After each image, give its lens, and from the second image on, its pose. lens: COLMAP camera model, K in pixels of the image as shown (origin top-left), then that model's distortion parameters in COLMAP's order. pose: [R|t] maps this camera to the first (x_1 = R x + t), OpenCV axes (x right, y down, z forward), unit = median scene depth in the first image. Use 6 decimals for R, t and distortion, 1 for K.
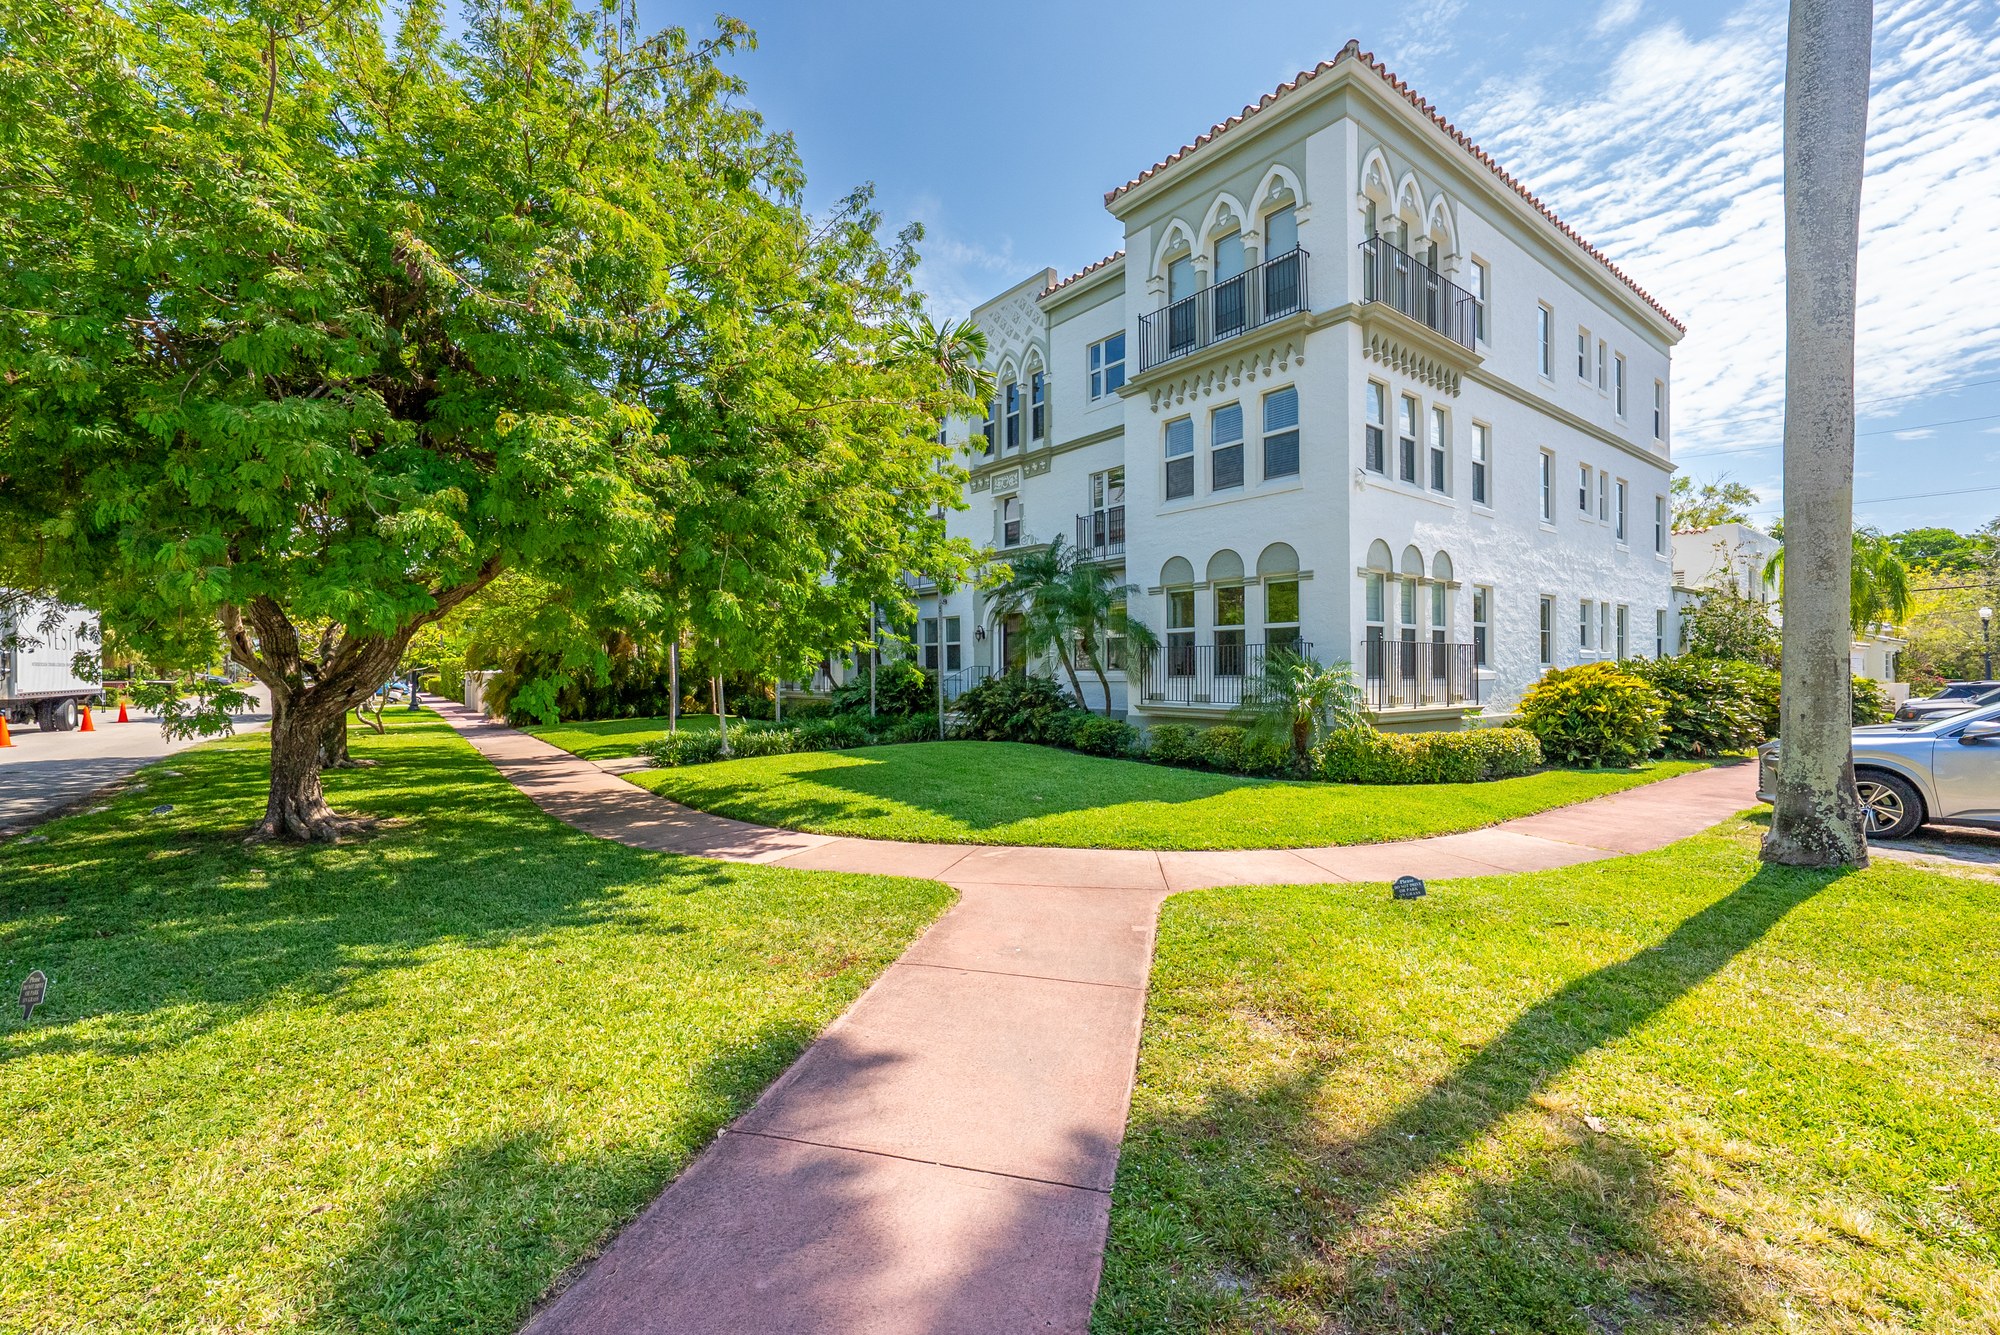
lens RADIAL K [[834.9, 0, 1000.3], [0, 834.9, 671.2], [0, 0, 1]] dist [-0.000228, -0.000003]
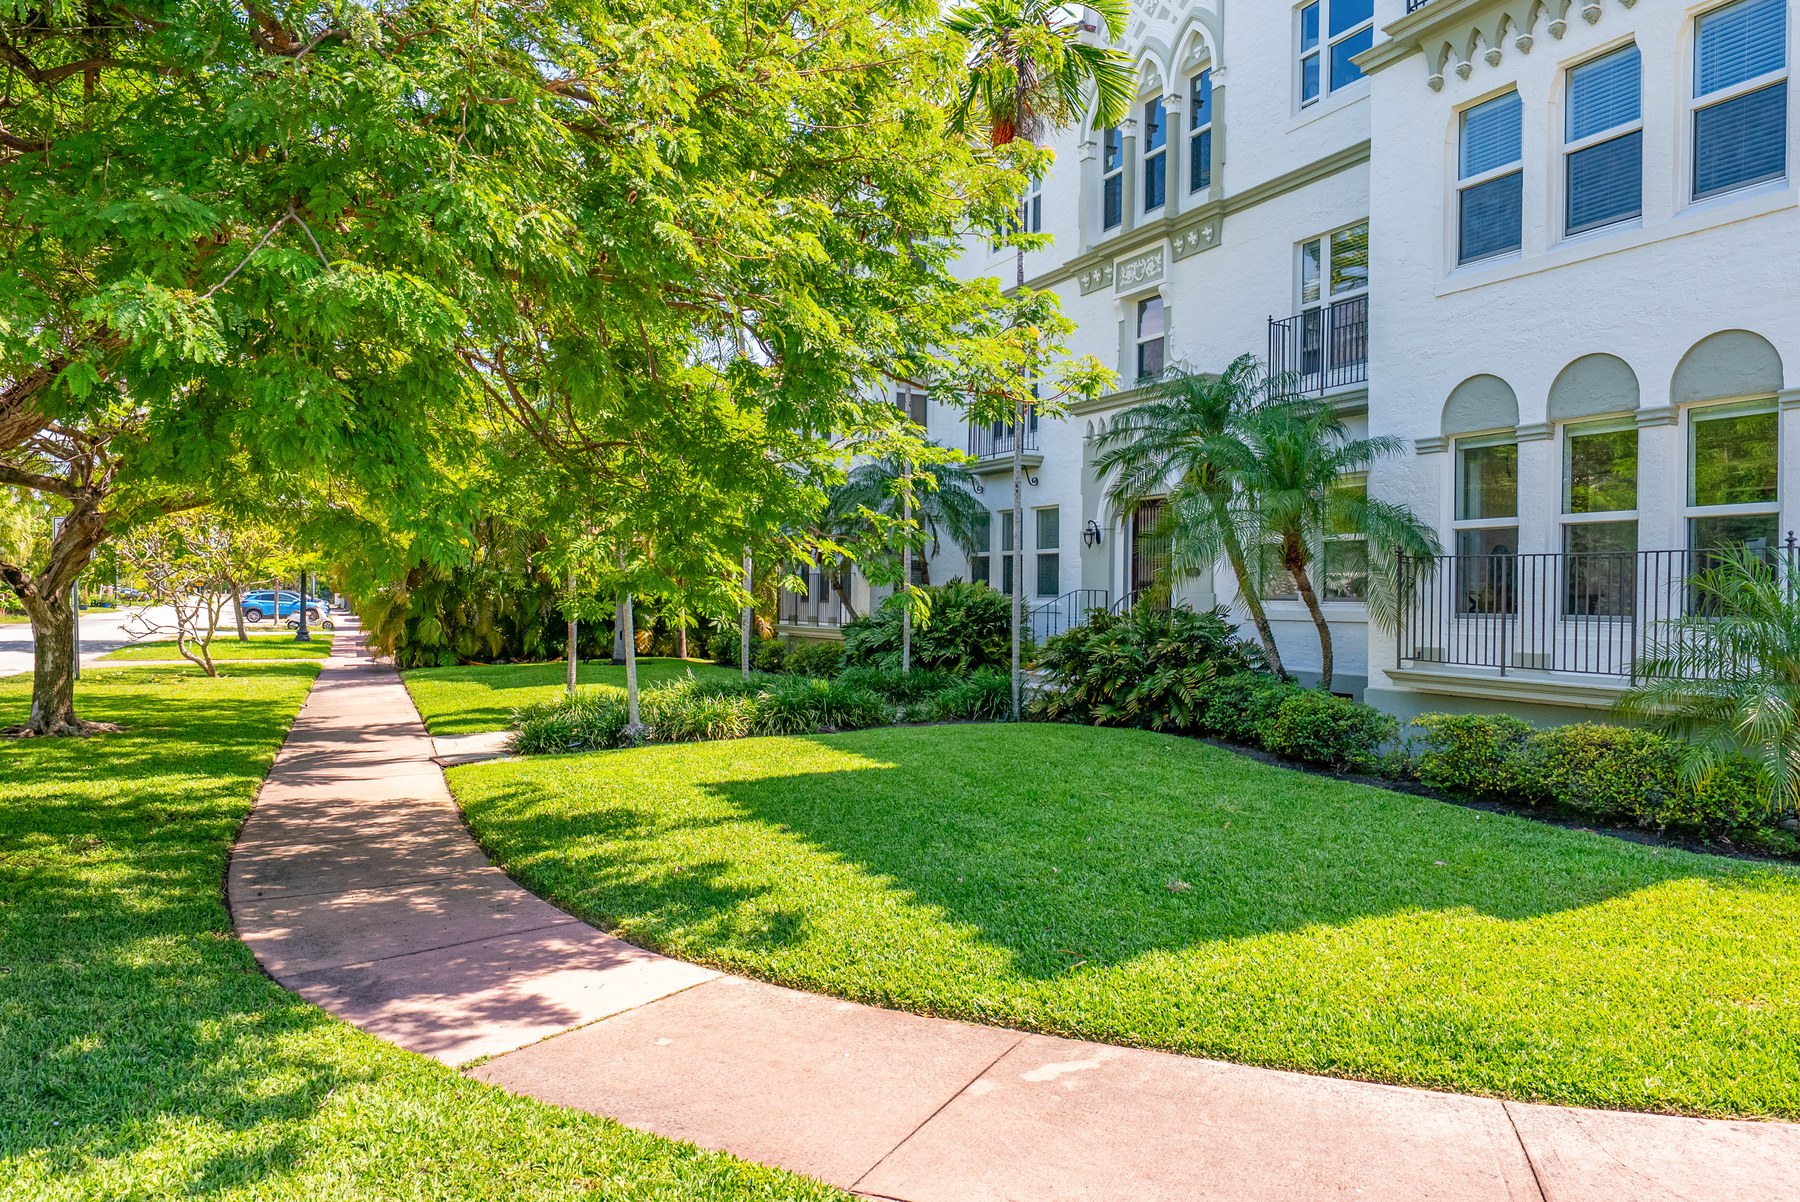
lens RADIAL K [[1206.0, 0, 898.8], [0, 1206.0, 600.7], [0, 0, 1]] dist [0.004250, -0.002430]
pose [[0.980518, 0.016001, -0.195777, 0.012122], [-0.015450, 0.999871, 0.004337, -0.000328], [0.195821, -0.001227, 0.980639, 0.192479]]
